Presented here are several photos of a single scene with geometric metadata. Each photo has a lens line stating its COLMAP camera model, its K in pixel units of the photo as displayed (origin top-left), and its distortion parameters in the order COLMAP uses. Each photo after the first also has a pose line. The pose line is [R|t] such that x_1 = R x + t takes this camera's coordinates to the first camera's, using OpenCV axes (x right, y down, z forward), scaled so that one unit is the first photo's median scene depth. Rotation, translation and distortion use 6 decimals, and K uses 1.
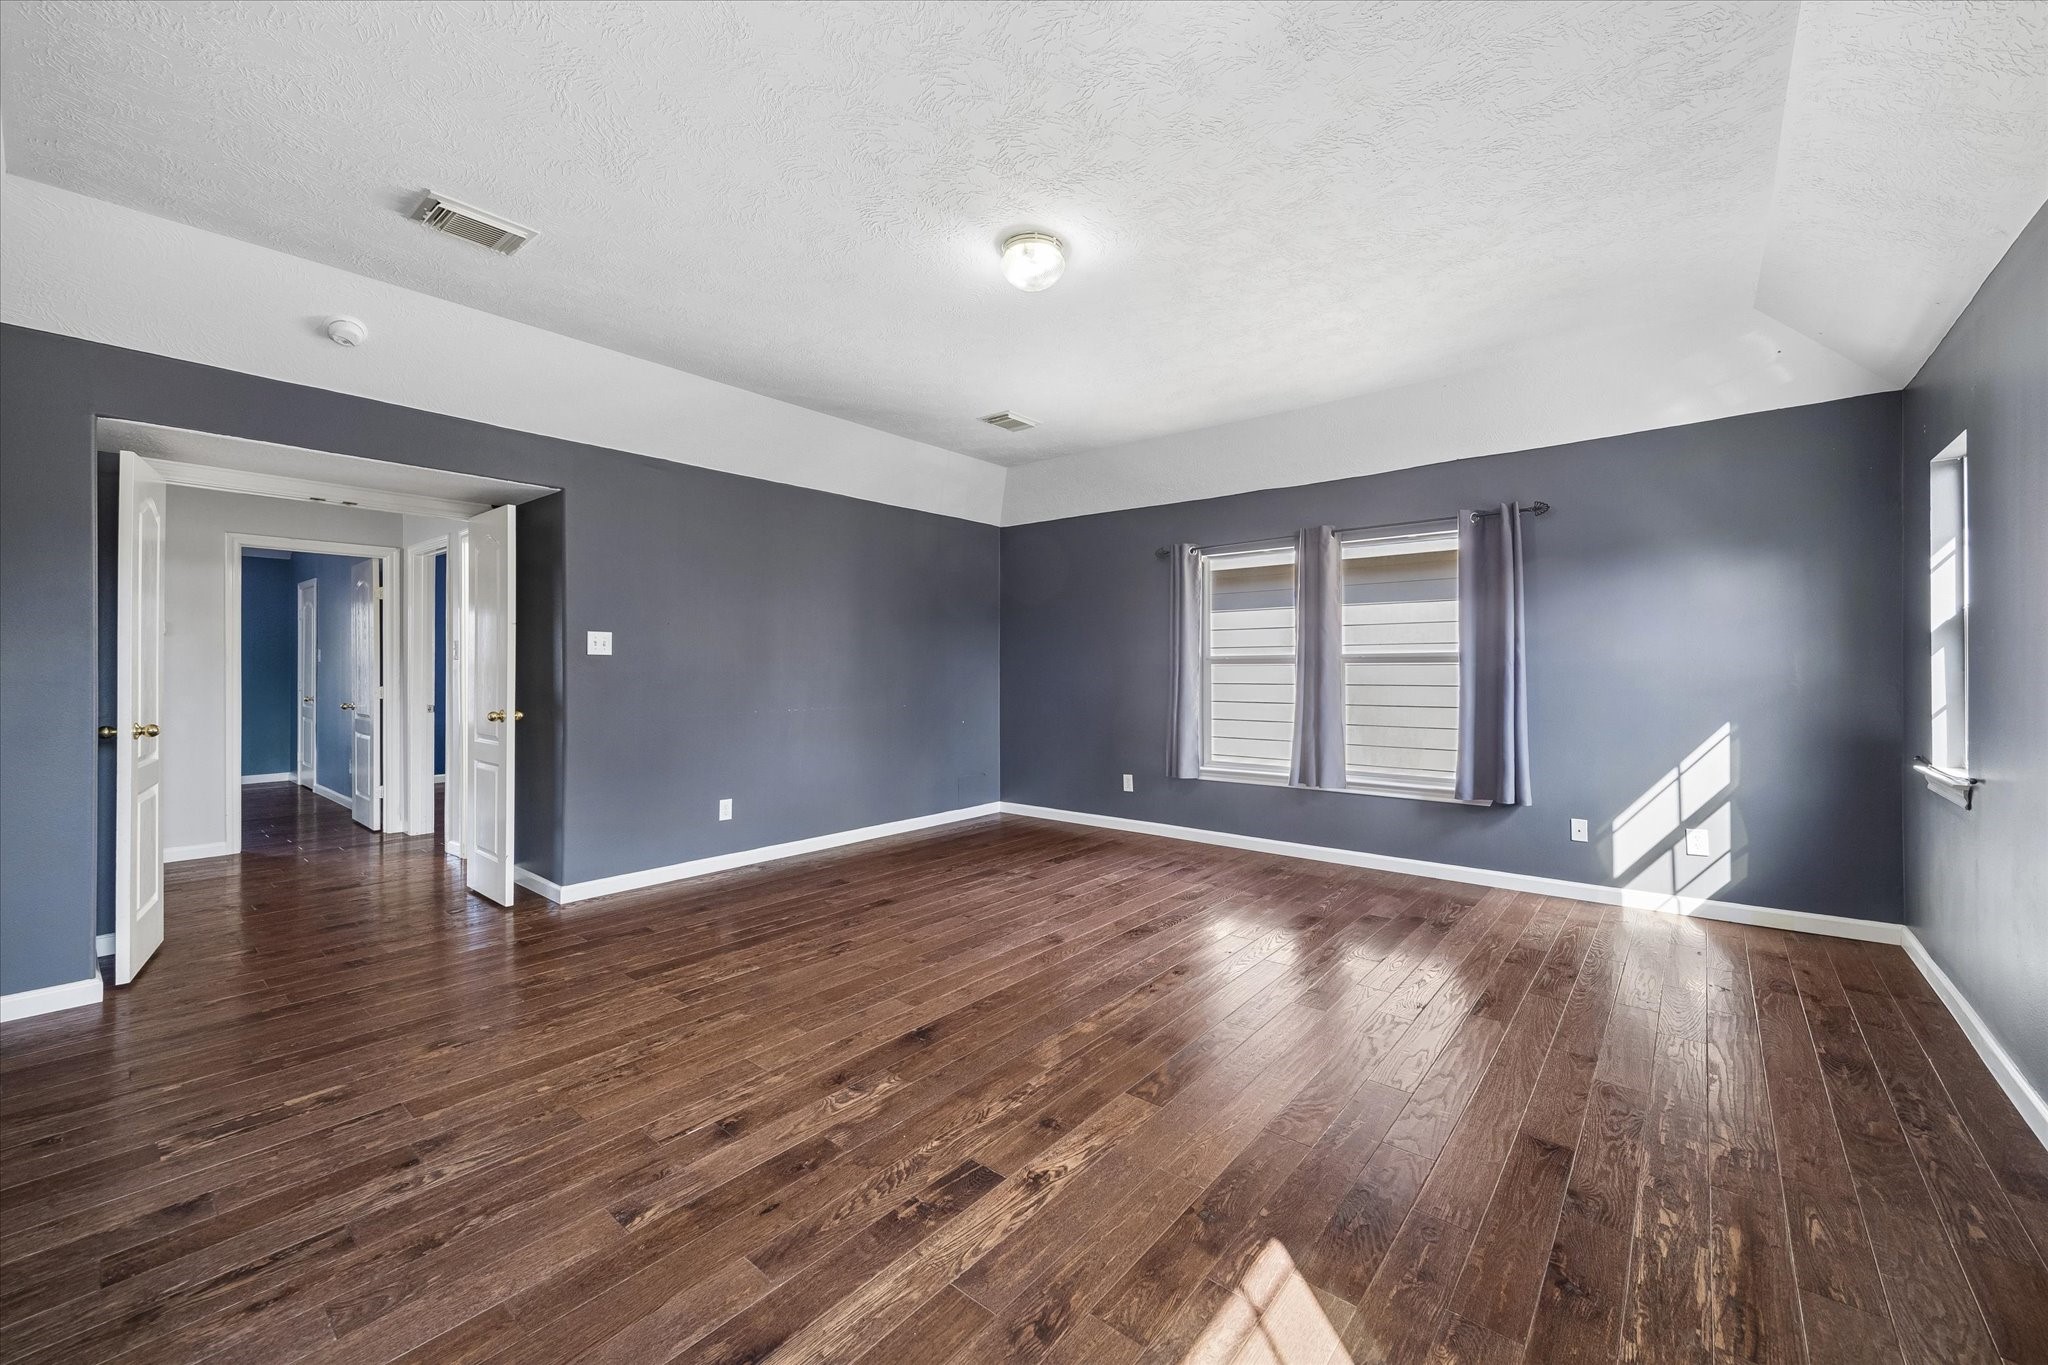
lens RADIAL K [[805.6, 0, 1044.9], [0, 805.6, 665.6], [0, 0, 1]] dist [0.003324, 0.000262]
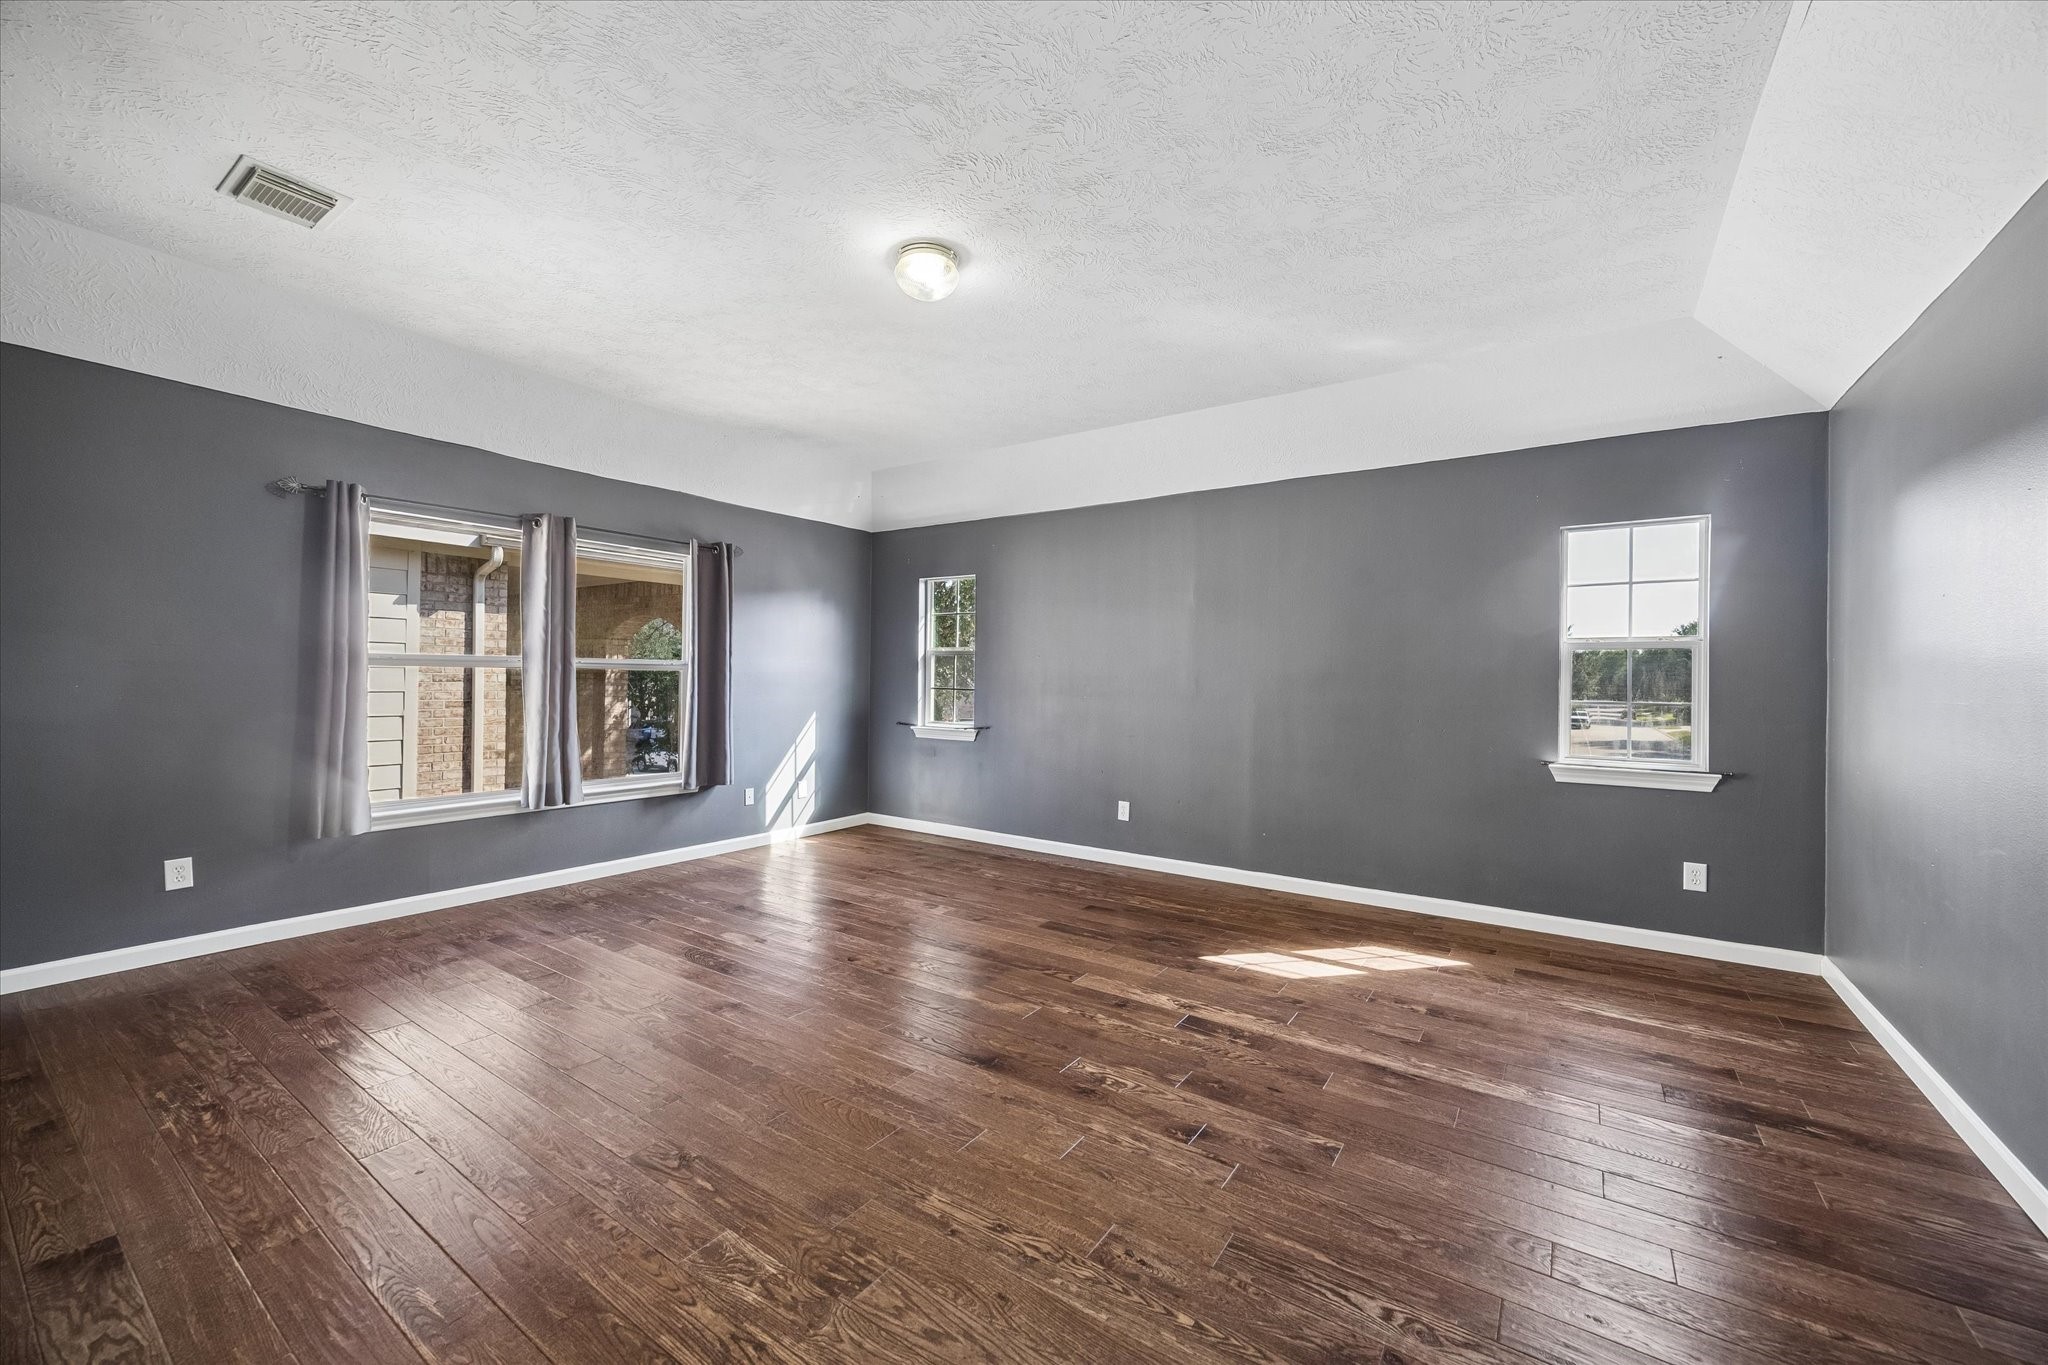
lens RADIAL K [[795.4, 0, 1015.6], [0, 795.4, 679.6], [0, 0, 1]] dist [0.002521, 0.000085]
pose [[-0.075001, -0.000050, 0.997183, -1.211269], [-0.015613, 0.999877, -0.001124, 0.004890], [-0.997061, -0.015653, -0.074993, 1.150832]]
